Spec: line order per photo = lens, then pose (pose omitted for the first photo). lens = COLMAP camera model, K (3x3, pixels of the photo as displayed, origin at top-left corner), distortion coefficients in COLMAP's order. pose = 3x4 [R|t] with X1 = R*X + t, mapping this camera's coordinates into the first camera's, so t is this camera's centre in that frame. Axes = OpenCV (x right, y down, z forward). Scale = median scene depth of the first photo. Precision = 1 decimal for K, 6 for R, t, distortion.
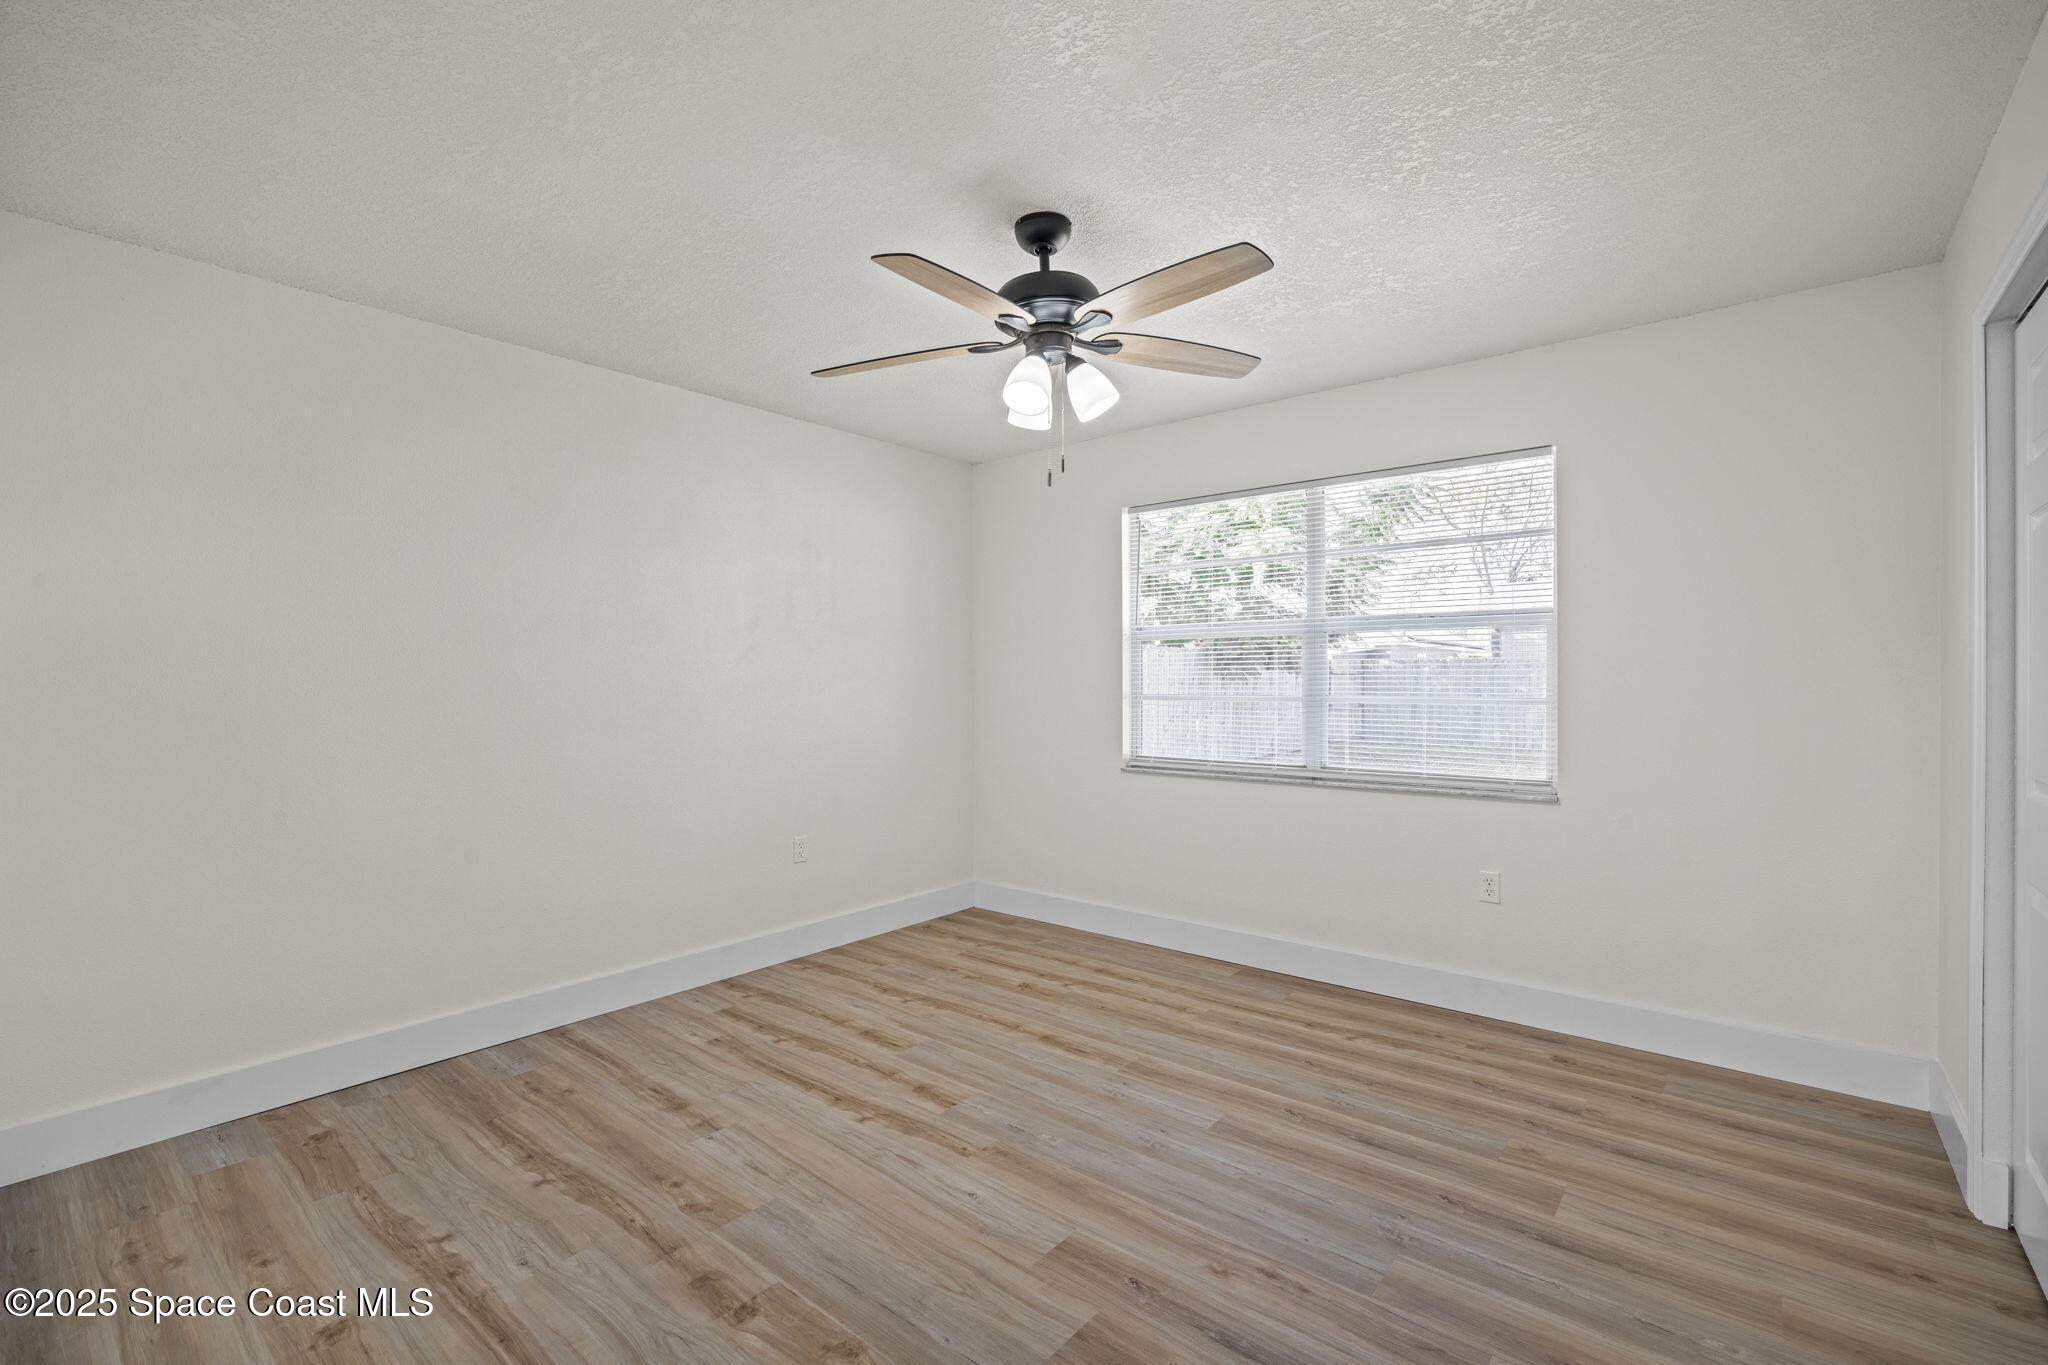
lens RADIAL K [[892.9, 0, 1020.7], [0, 892.9, 680.2], [0, 0, 1]] dist [-0.015540, 0.003995]
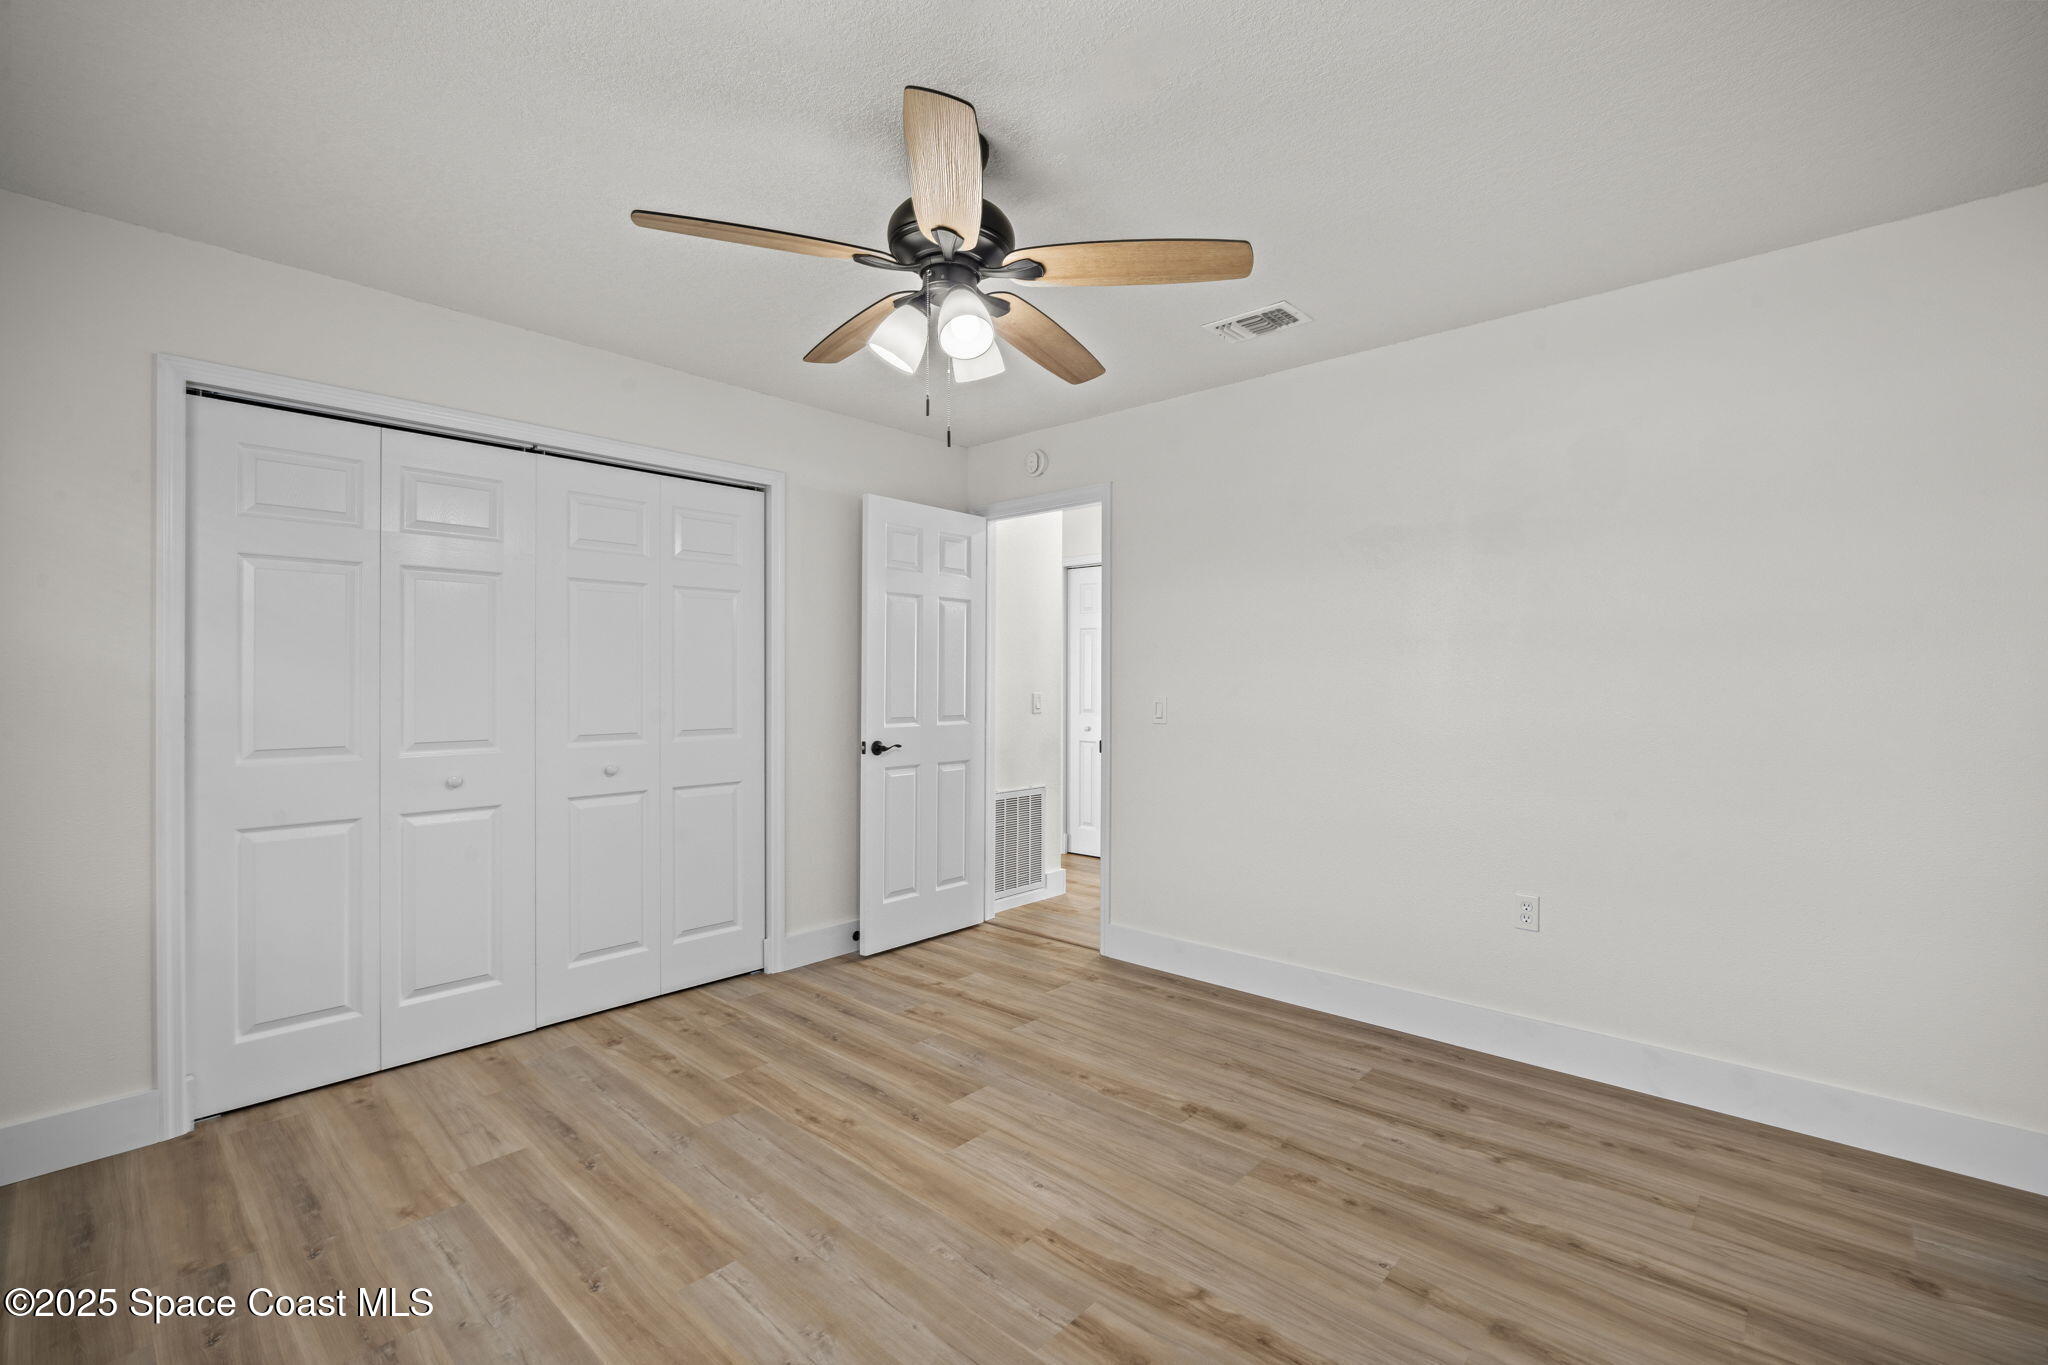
lens RADIAL K [[892.9, 0, 1020.7], [0, 892.9, 680.2], [0, 0, 1]] dist [-0.015540, 0.003995]
pose [[-0.999201, 0.002968, 0.039868, -0.075358], [0.002912, 0.999995, -0.001457, 0.008688], [-0.039872, -0.001340, -0.999204, 1.991832]]
